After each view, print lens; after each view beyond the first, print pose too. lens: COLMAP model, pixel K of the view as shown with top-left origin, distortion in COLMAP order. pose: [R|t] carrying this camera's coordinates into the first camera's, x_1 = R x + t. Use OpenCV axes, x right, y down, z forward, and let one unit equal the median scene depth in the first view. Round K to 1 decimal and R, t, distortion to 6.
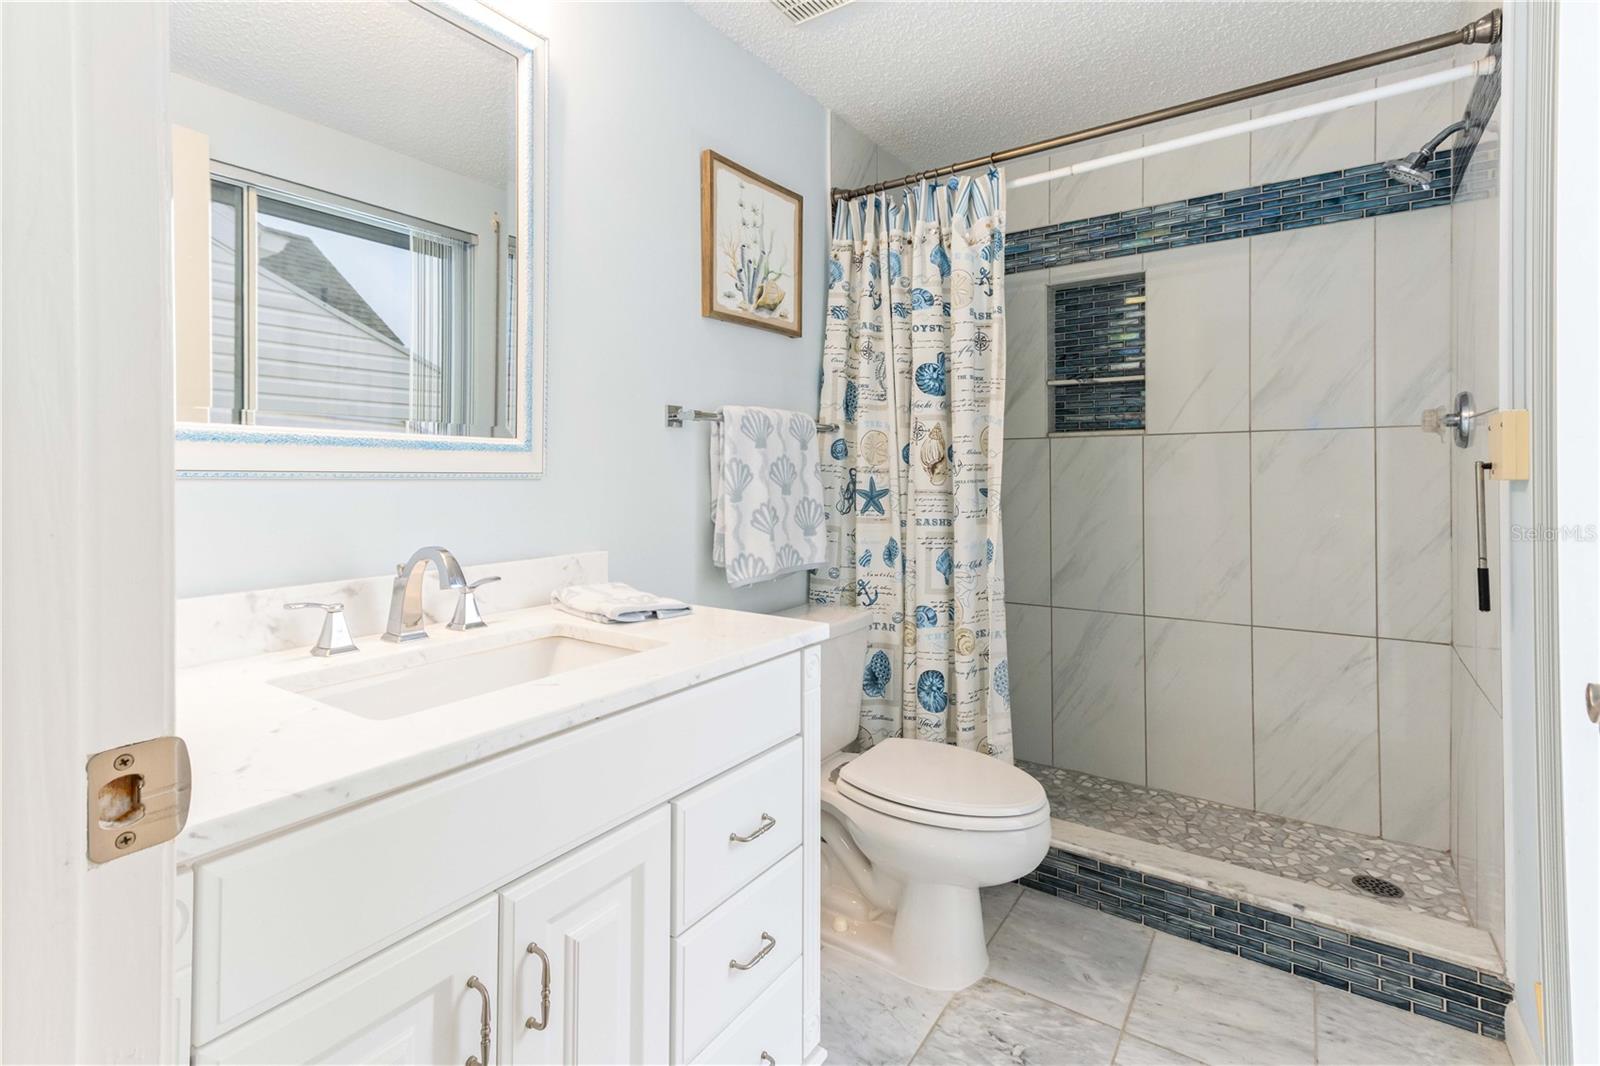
lens RADIAL K [[753.6, 0, 784.7], [0, 753.6, 468.7], [0, 0, 1]] dist [0.019074, -0.000456]
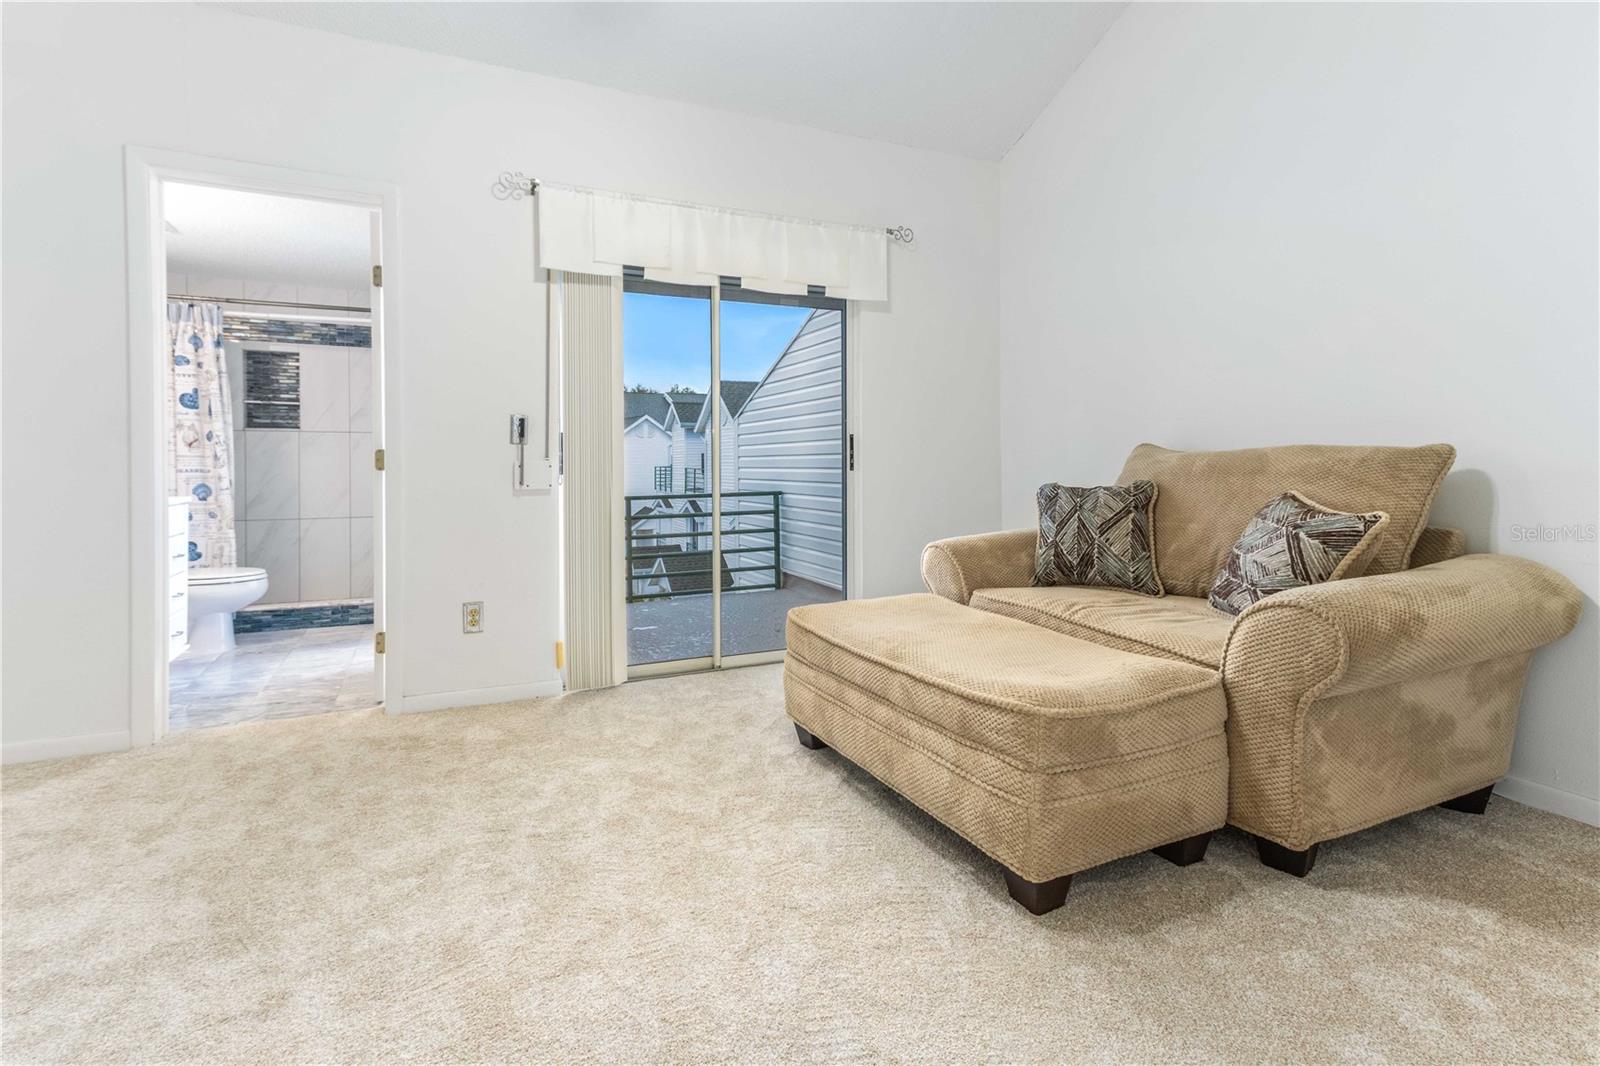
lens RADIAL K [[753.6, 0, 789.7], [0, 753.6, 466.0], [0, 0, 1]] dist [0.019074, -0.000456]
pose [[0.502100, -0.004584, 0.864797, -0.684684], [-0.002455, 0.999974, 0.006726, 0.034754], [-0.864806, -0.005501, 0.502076, -1.270529]]
